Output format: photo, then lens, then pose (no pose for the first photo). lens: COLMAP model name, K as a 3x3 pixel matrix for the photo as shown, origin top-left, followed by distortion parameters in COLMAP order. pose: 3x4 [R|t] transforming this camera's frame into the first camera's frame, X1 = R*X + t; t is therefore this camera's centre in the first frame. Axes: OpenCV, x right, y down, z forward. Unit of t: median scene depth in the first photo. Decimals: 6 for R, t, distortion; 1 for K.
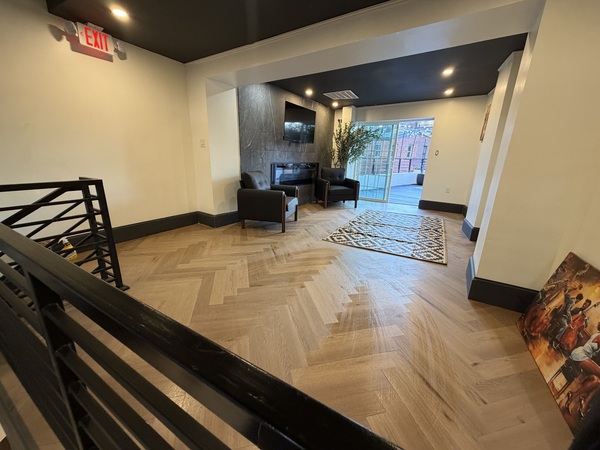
lens RADIAL K [[242.6, 0, 300.0], [0, 242.6, 225.0], [0, 0, 1]] dist [-0.000177, 0.000018]
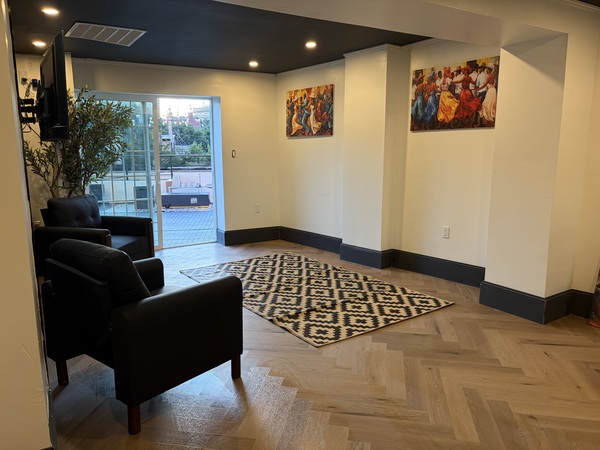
lens RADIAL K [[456.3, 0, 300.0], [0, 456.3, 225.0], [0, 0, 1]] dist [0.042868, -0.005278]
pose [[0.418041, -0.181794, 0.890052, -0.421757], [0.265594, 0.961421, 0.071626, -0.152360], [-0.868736, 0.206450, 0.450196, 0.346043]]
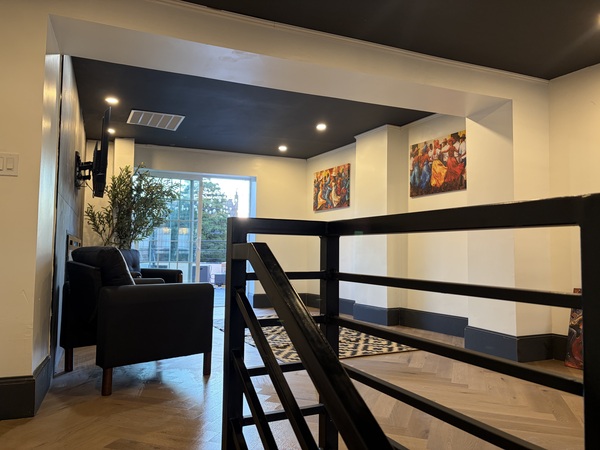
lens RADIAL K [[456.3, 0, 300.0], [0, 456.3, 225.0], [0, 0, 1]] dist [0.042868, -0.005278]
pose [[0.556292, 0.029189, 0.830474, -0.454325], [0.232586, 0.953970, -0.189328, -0.021481], [-0.797774, 0.298478, 0.523897, 0.217130]]
